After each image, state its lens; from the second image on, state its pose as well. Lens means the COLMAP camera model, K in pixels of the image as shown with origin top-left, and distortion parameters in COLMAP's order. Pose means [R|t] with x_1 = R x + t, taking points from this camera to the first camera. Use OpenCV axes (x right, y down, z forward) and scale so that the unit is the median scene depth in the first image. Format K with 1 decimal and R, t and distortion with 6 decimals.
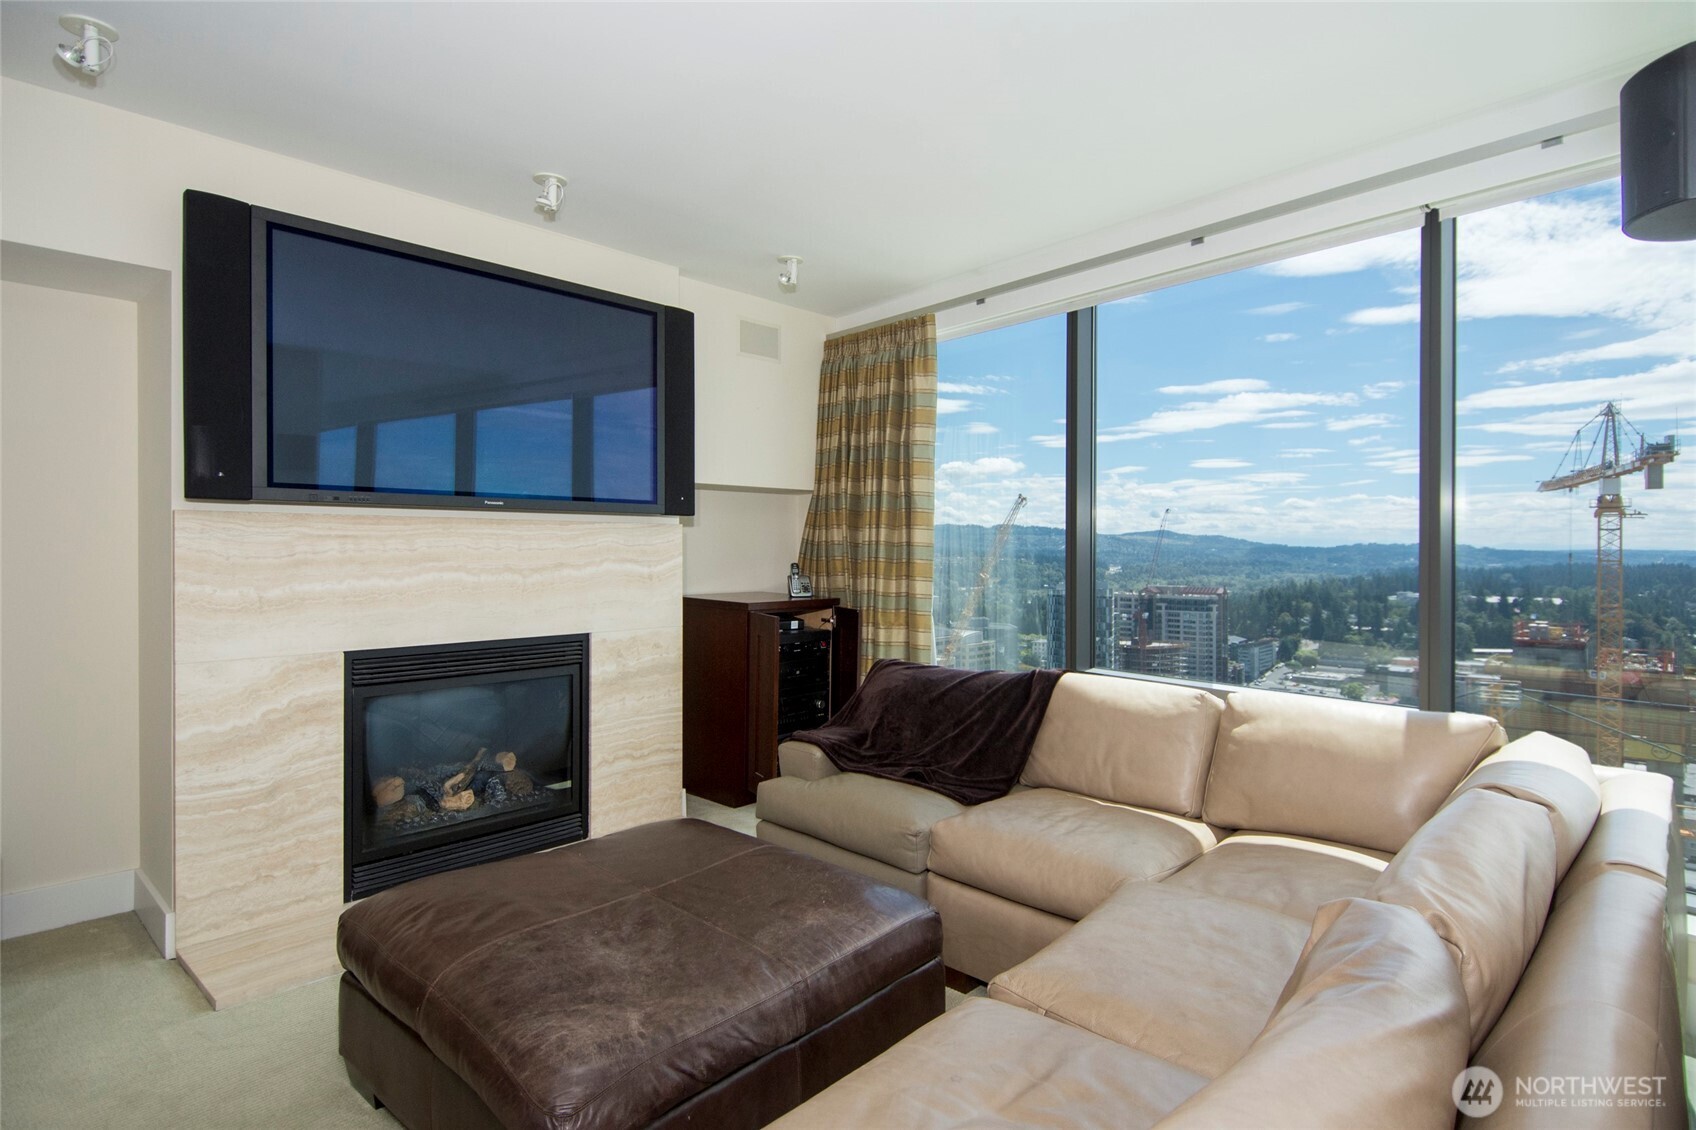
lens RADIAL K [[892.4, 0, 852.7], [0, 892.4, 562.2], [0, 0, 1]] dist [0.017628, -0.013824]
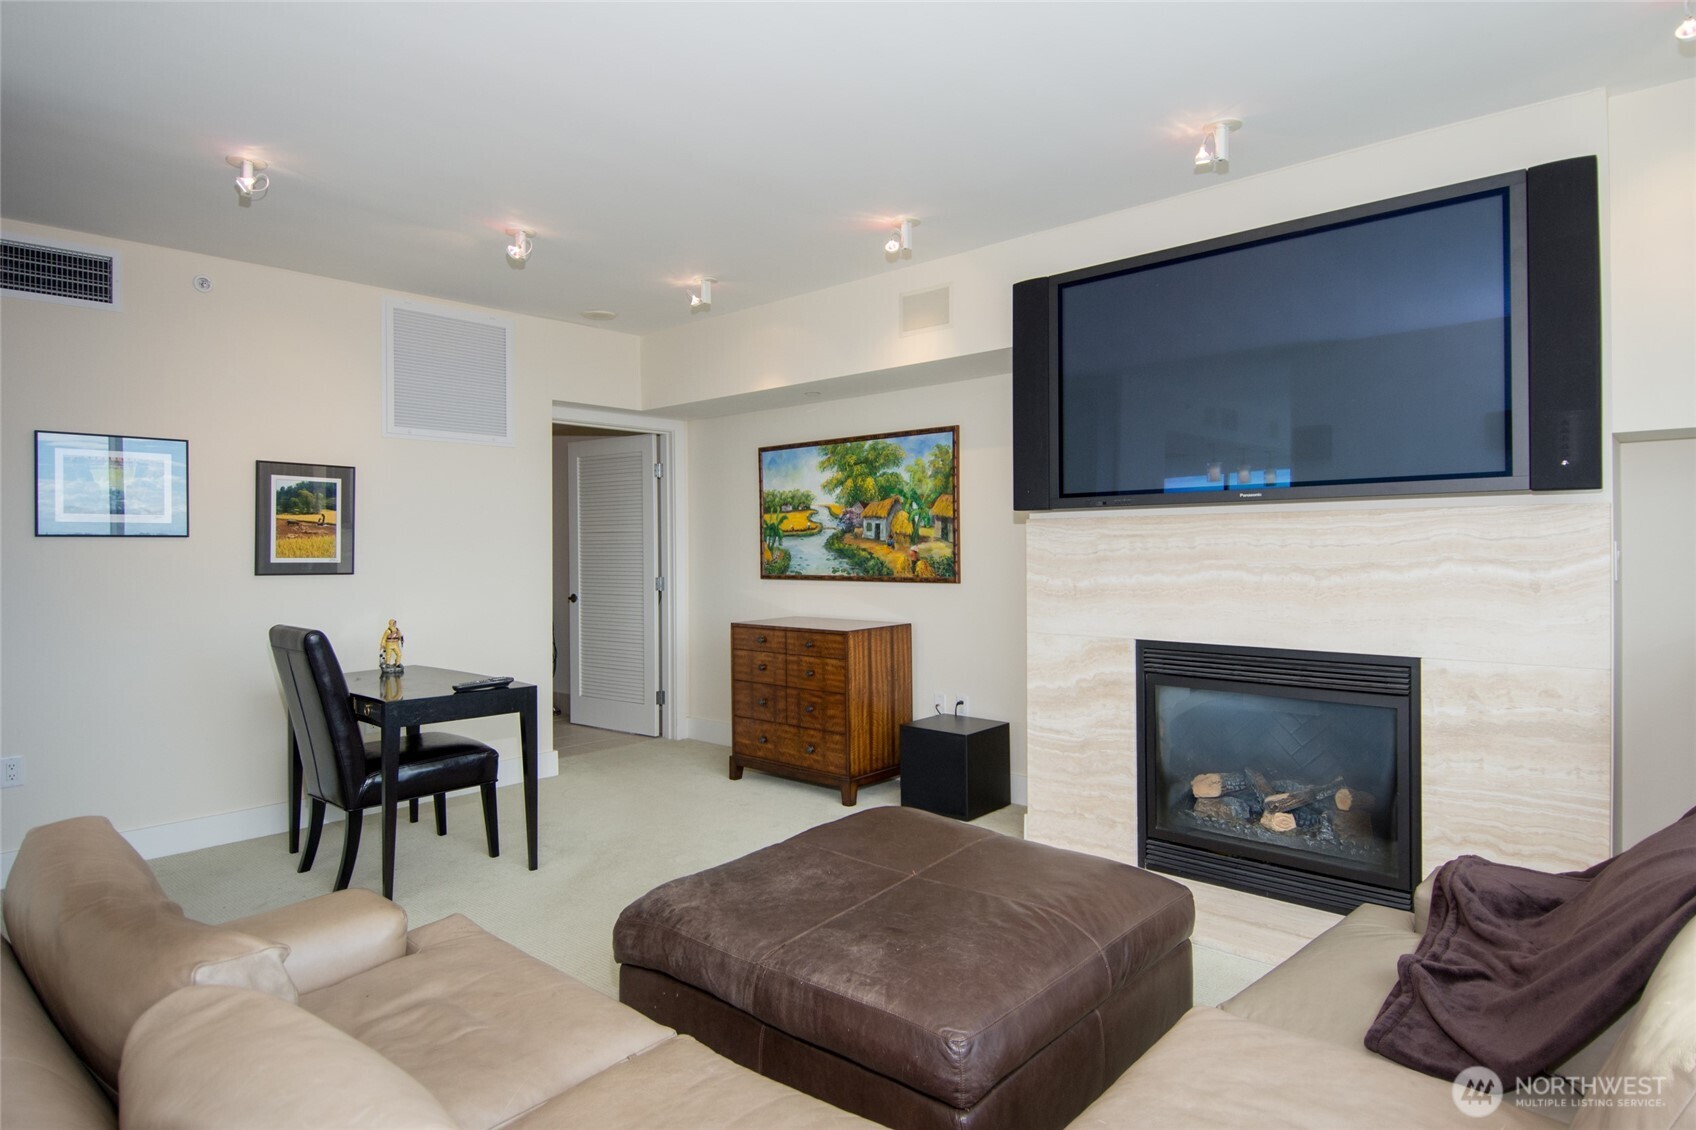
lens RADIAL K [[951.8, 0, 850.7], [0, 951.8, 558.3], [0, 0, 1]] dist [0.048183, -0.049844]
pose [[0.009300, 0.010578, -0.999901, 0.601250], [-0.006269, 0.999925, 0.010520, -0.010776], [0.999937, 0.006171, 0.009366, 0.622632]]
